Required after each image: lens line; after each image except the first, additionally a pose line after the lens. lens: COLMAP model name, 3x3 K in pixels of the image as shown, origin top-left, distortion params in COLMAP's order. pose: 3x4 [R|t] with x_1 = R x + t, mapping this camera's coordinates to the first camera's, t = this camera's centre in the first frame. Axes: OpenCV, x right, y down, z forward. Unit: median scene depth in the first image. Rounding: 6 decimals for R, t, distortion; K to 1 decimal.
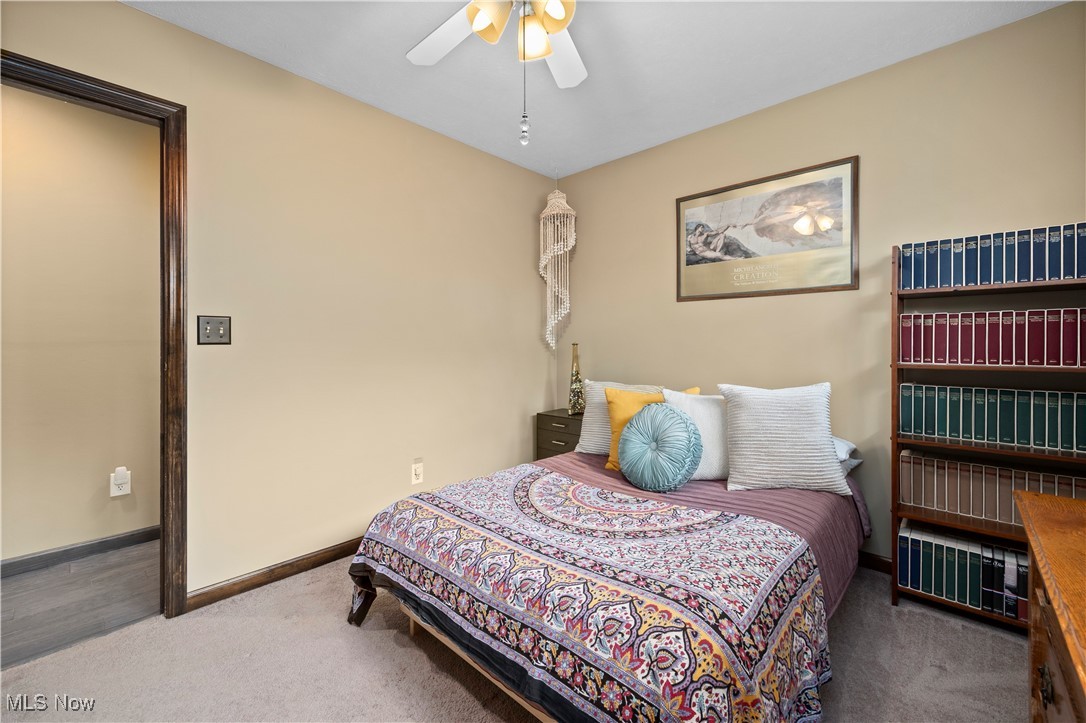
lens RADIAL K [[423.2, 0, 541.1], [0, 423.2, 352.8], [0, 0, 1]] dist [-0.001404, -0.000088]
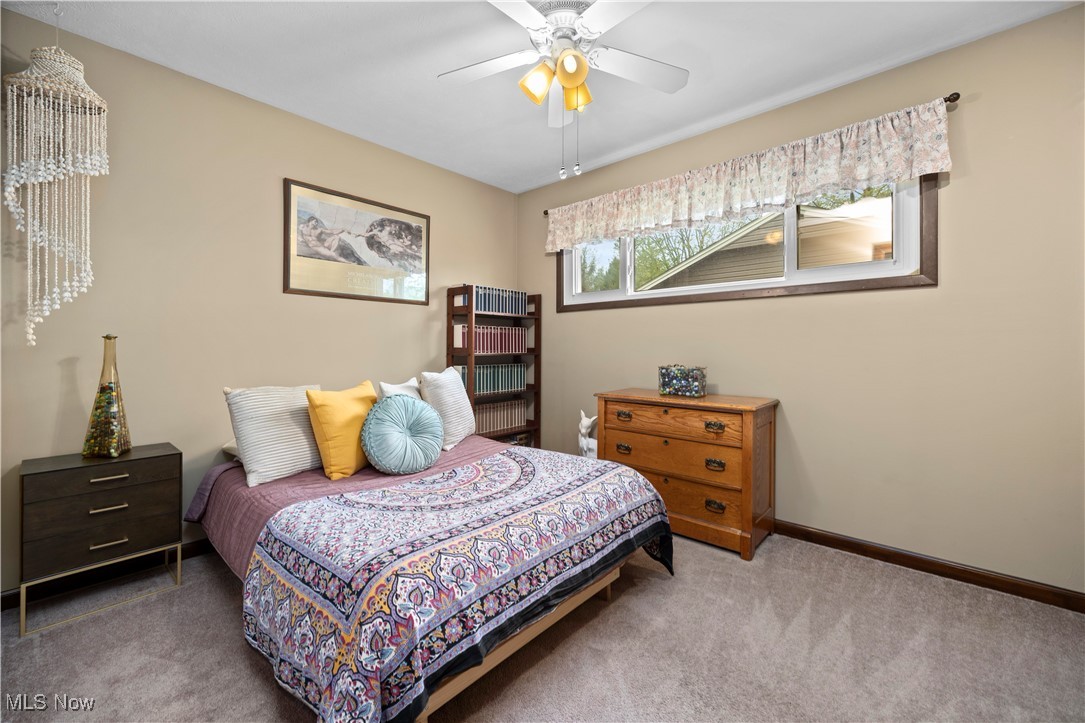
lens RADIAL K [[422.8, 0, 540.6], [0, 422.8, 352.8], [0, 0, 1]] dist [-0.001404, -0.000088]
pose [[0.013776, -0.008774, 0.999867, -0.944979], [0.018040, 0.999801, 0.008525, 0.014744], [-0.999742, 0.017920, 0.013931, 0.748875]]
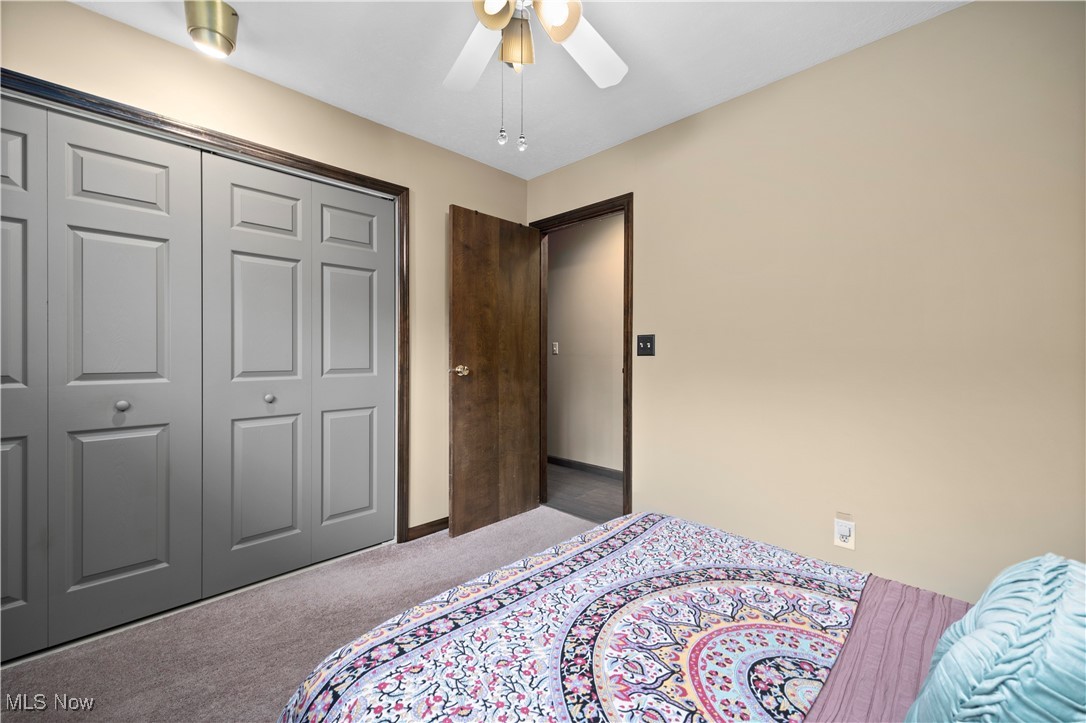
lens RADIAL K [[447.1, 0, 572.4], [0, 447.1, 356.3], [0, 0, 1]] dist [0.003139, 0.000096]
pose [[0.016767, 0.006421, -0.999839, 0.707531], [-0.020674, 0.999768, 0.006074, -0.021033], [0.999646, 0.020569, 0.016895, 0.782818]]
